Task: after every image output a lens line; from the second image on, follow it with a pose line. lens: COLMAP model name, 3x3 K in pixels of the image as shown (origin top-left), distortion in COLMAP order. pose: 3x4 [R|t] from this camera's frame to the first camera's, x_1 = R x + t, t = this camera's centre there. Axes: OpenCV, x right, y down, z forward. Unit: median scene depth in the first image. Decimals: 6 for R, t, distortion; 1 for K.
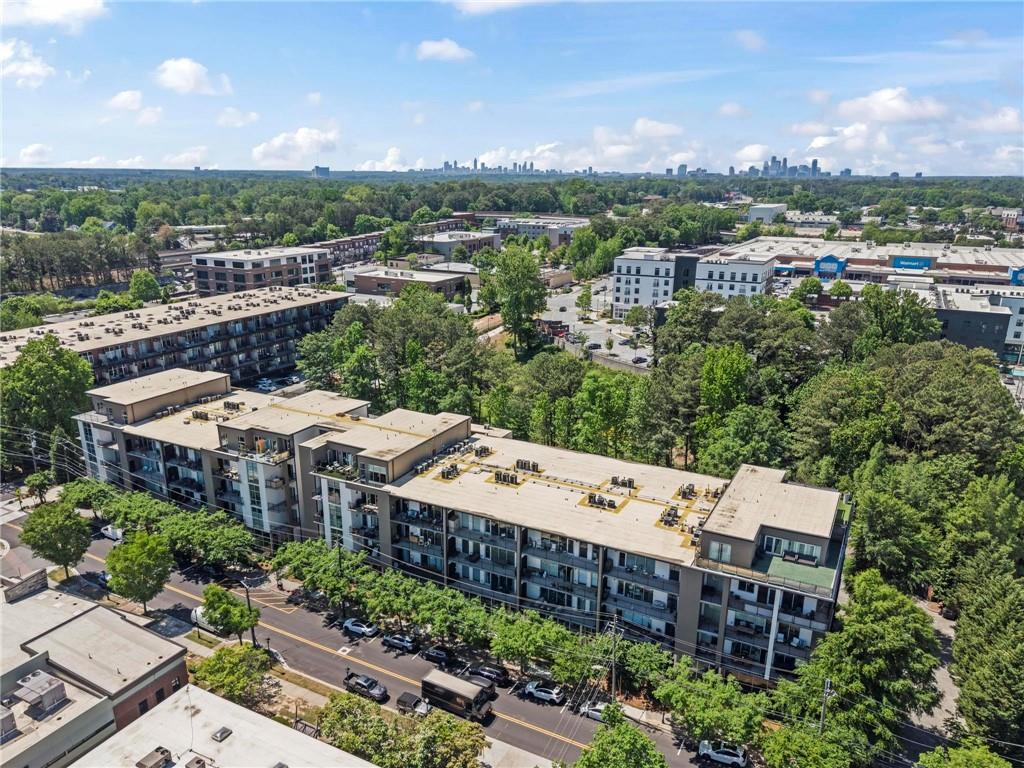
lens RADIAL K [[713.4, 0, 512.0], [0, 713.4, 384.0], [0, 0, 1]] dist [0.089803, -0.000955]
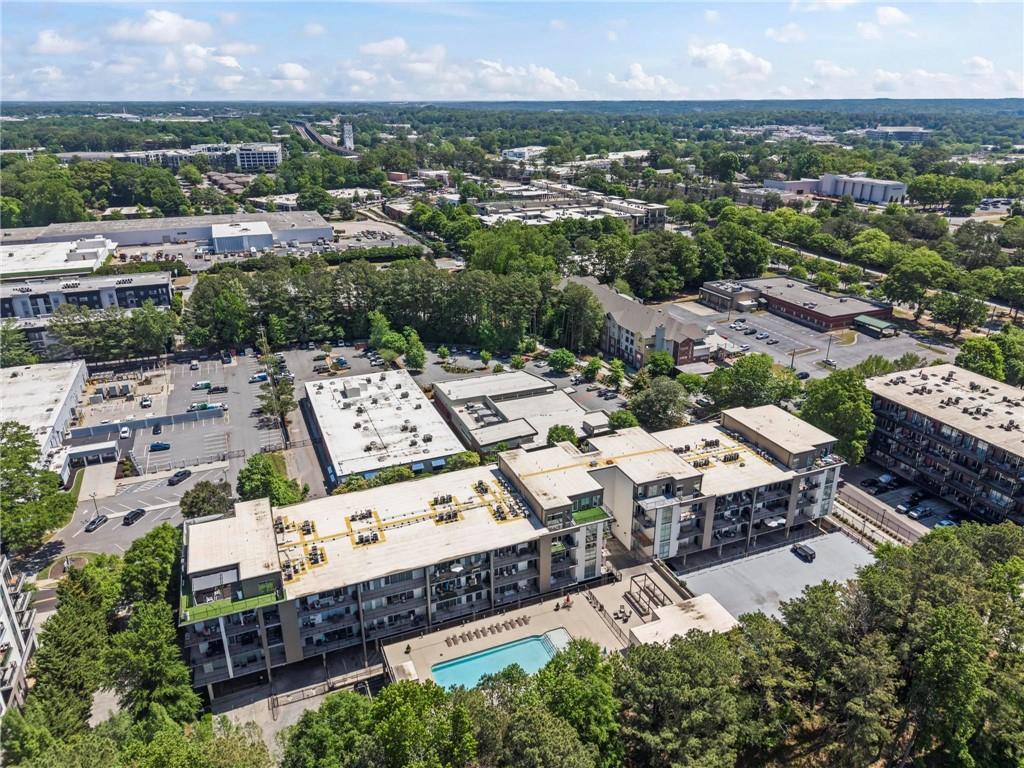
lens RADIAL K [[713.4, 0, 512.0], [0, 713.4, 384.0], [0, 0, 1]] dist [0.089803, -0.000955]
pose [[-0.646856, 0.279471, -0.709558, 0.757258], [-0.219399, 0.822897, 0.524123, -0.735172], [0.730371, 0.494708, -0.470980, 1.569731]]
